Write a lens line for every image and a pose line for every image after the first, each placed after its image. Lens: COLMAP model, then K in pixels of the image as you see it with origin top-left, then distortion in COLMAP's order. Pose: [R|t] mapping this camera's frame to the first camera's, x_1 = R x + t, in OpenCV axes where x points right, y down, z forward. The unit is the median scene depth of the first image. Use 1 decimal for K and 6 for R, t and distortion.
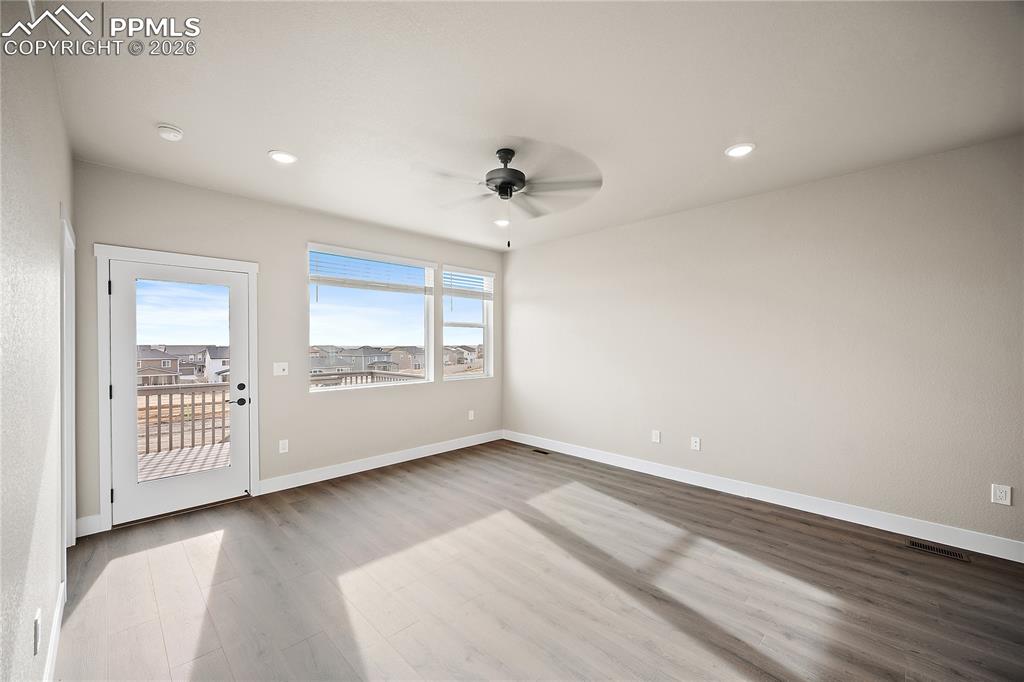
lens RADIAL K [[404.0, 0, 494.1], [0, 404.0, 341.0], [0, 0, 1]] dist [-0.001830, -0.000117]
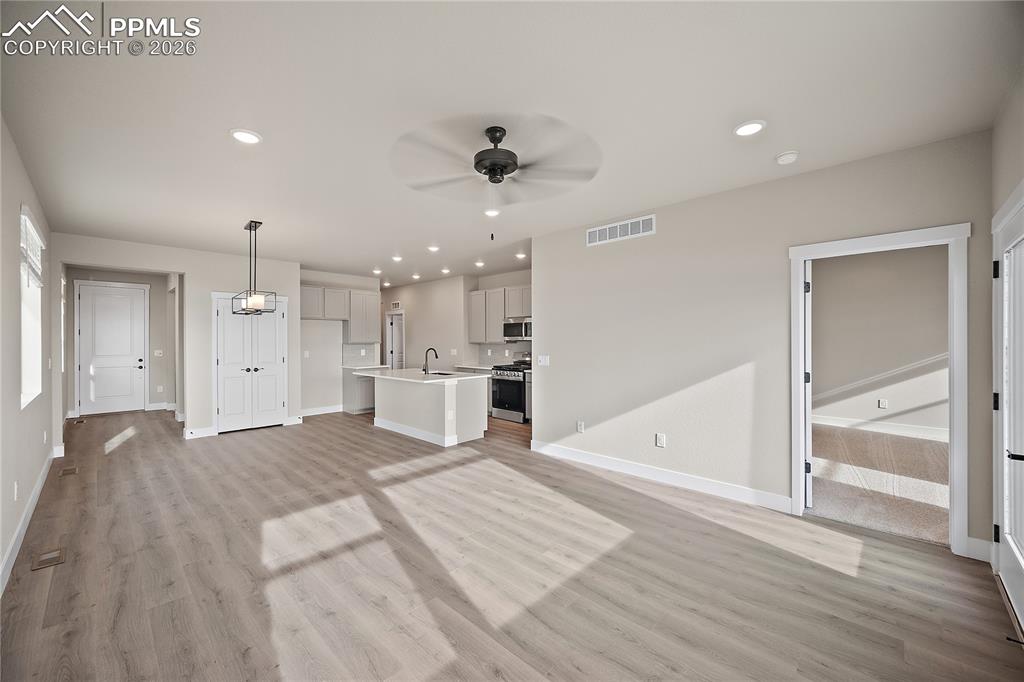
lens RADIAL K [[404.0, 0, 494.1], [0, 404.0, 341.0], [0, 0, 1]] dist [-0.001830, -0.000117]
pose [[-0.999913, 0.003480, -0.012726, 0.026577], [0.003479, 0.999994, 0.000106, 0.001998], [0.012726, 0.000062, -0.999919, 1.152457]]
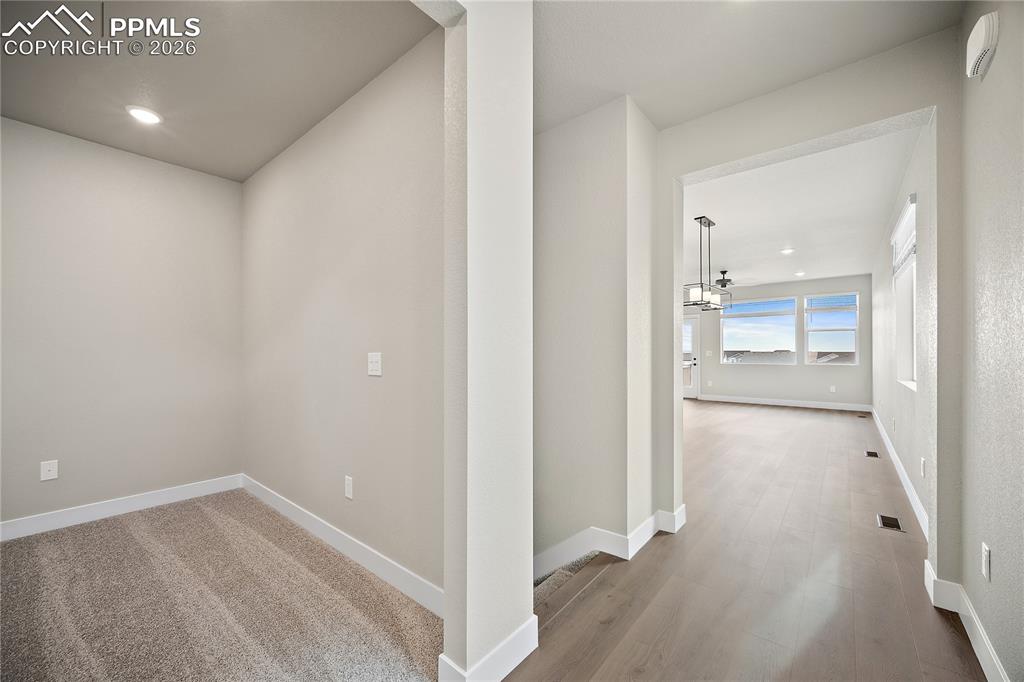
lens RADIAL K [[397.7, 0, 513.1], [0, 397.7, 347.9], [0, 0, 1]] dist [-0.000532, -0.000021]
pose [[0.104013, -0.008428, -0.994540, 1.556676], [0.004695, 0.999957, -0.007983, 0.038696], [0.994565, -0.003839, 0.104048, -0.428435]]
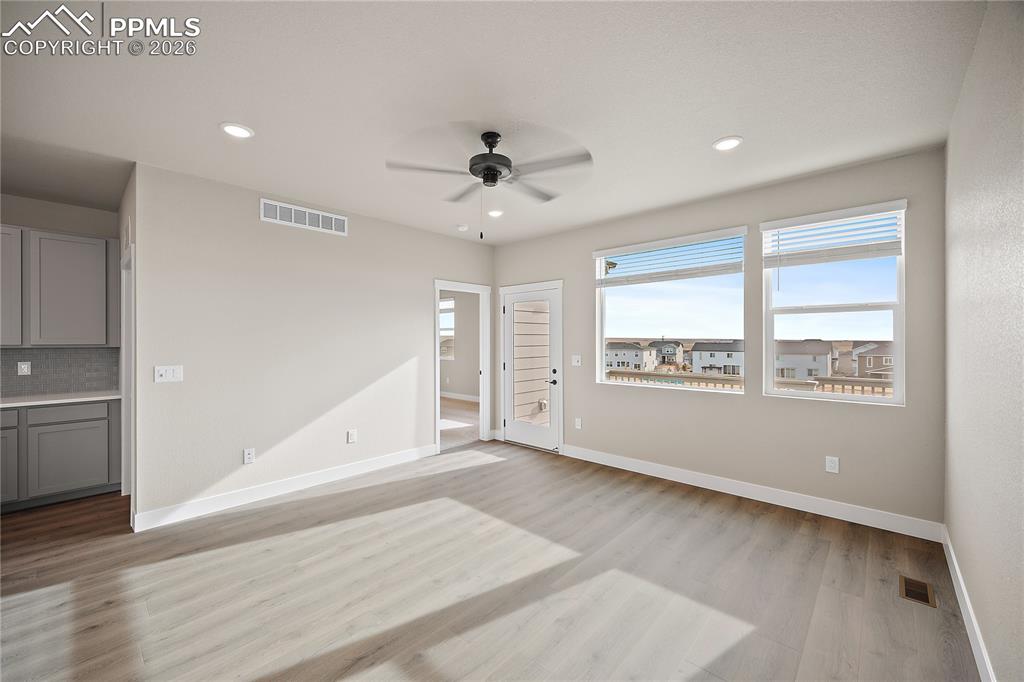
lens RADIAL K [[406.4, 0, 514.4], [0, 406.4, 338.6], [0, 0, 1]] dist [-0.000988, -0.000055]
pose [[0.063231, -0.002258, -0.997996, 0.585368], [0.006218, 0.999979, -0.001868, 0.001833], [0.997980, -0.006088, 0.063244, 0.601755]]
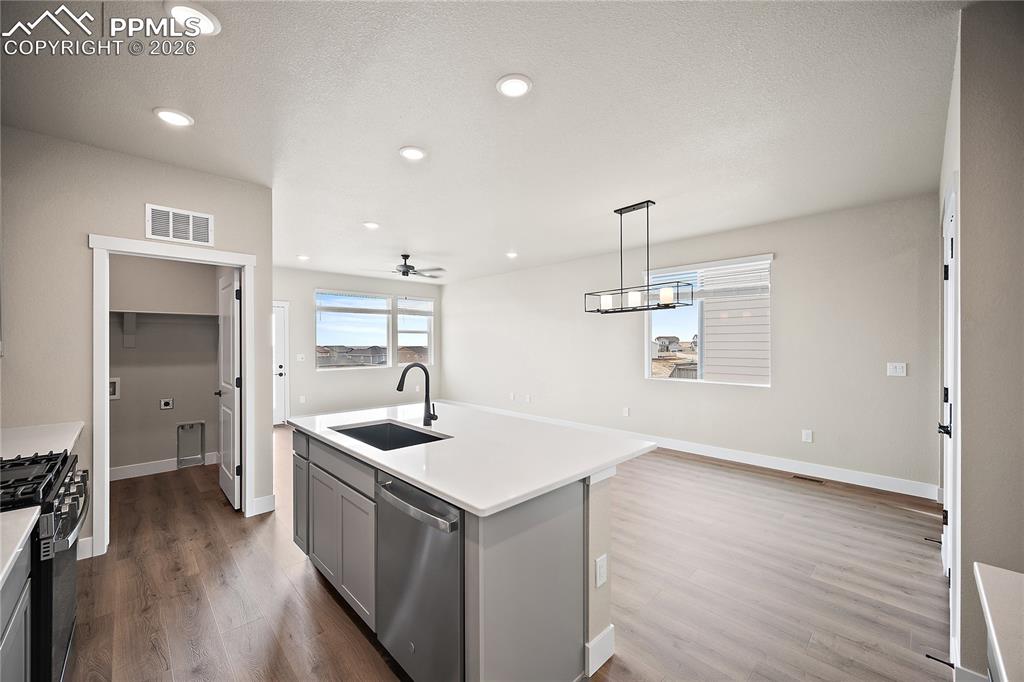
lens RADIAL K [[404.0, 0, 494.1], [0, 404.0, 341.0], [0, 0, 1]] dist [-0.001830, -0.000117]
pose [[0.999787, -0.001993, -0.020527, 0.332595], [0.002007, 0.999998, 0.000630, -0.006730], [0.020526, -0.000671, 0.999789, -0.698851]]
